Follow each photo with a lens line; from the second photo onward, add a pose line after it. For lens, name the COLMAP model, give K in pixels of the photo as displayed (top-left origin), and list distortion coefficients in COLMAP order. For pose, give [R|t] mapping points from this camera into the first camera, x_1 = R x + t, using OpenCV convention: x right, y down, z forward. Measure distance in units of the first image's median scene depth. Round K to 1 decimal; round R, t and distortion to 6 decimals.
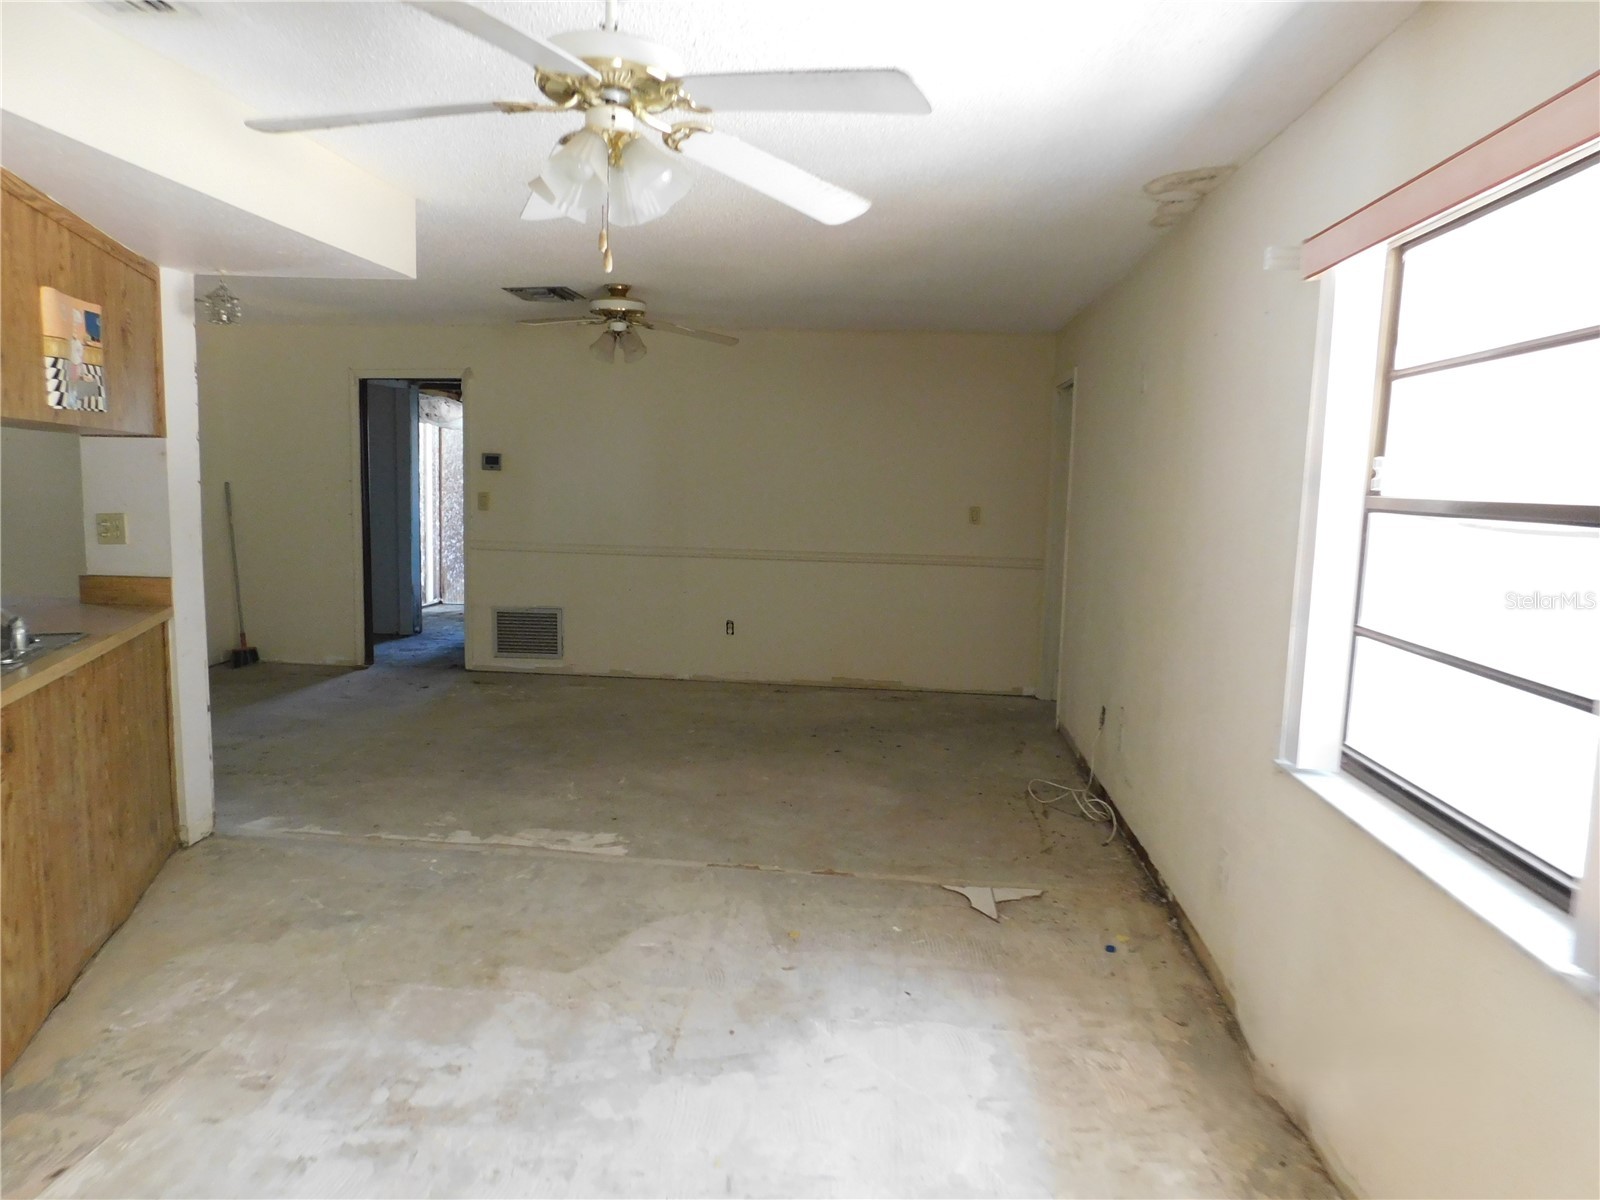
lens RADIAL K [[1059.6, 0, 800.0], [0, 1059.6, 600.0], [0, 0, 1]] dist [-0.049189, 0.049233]
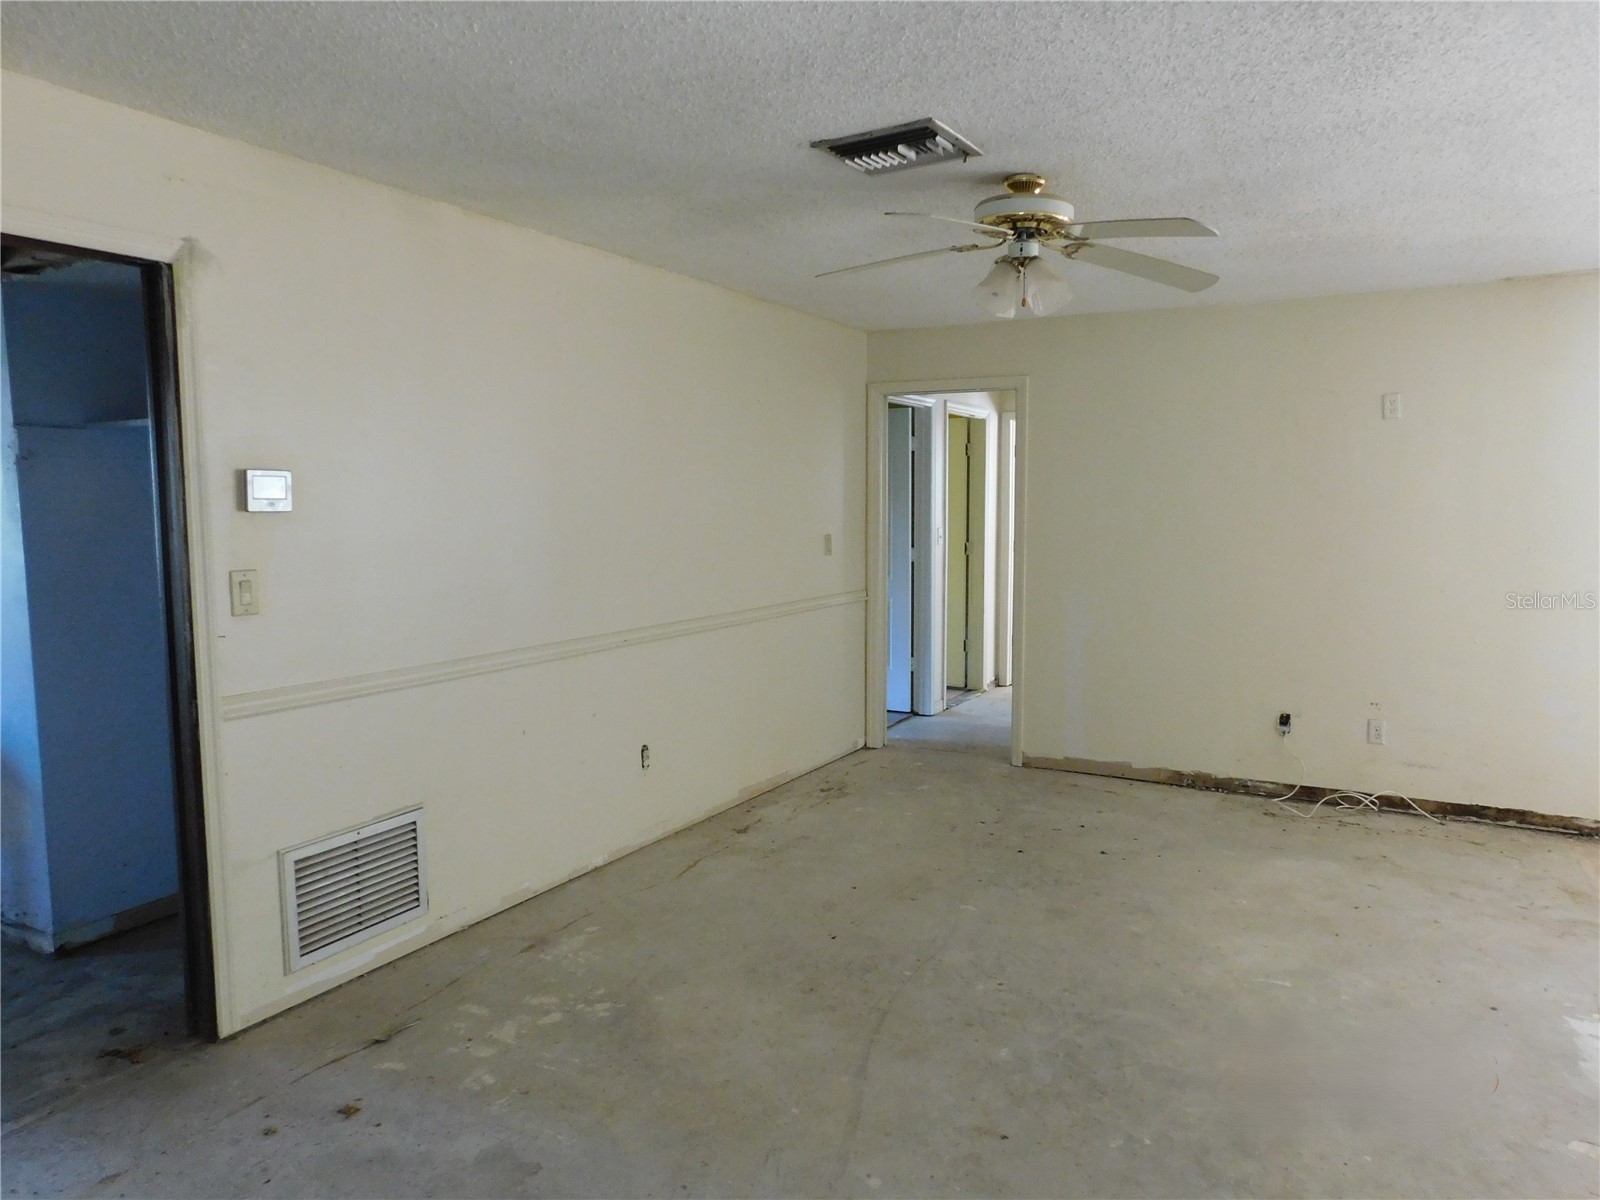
lens RADIAL K [[1059.6, 0, 800.0], [0, 1059.6, 600.0], [0, 0, 1]] dist [-0.049189, 0.049233]
pose [[0.398600, -0.115014, 0.909884, -0.560993], [0.108554, 0.991048, 0.077718, -0.098082], [-0.910678, 0.067793, 0.407517, 0.647763]]
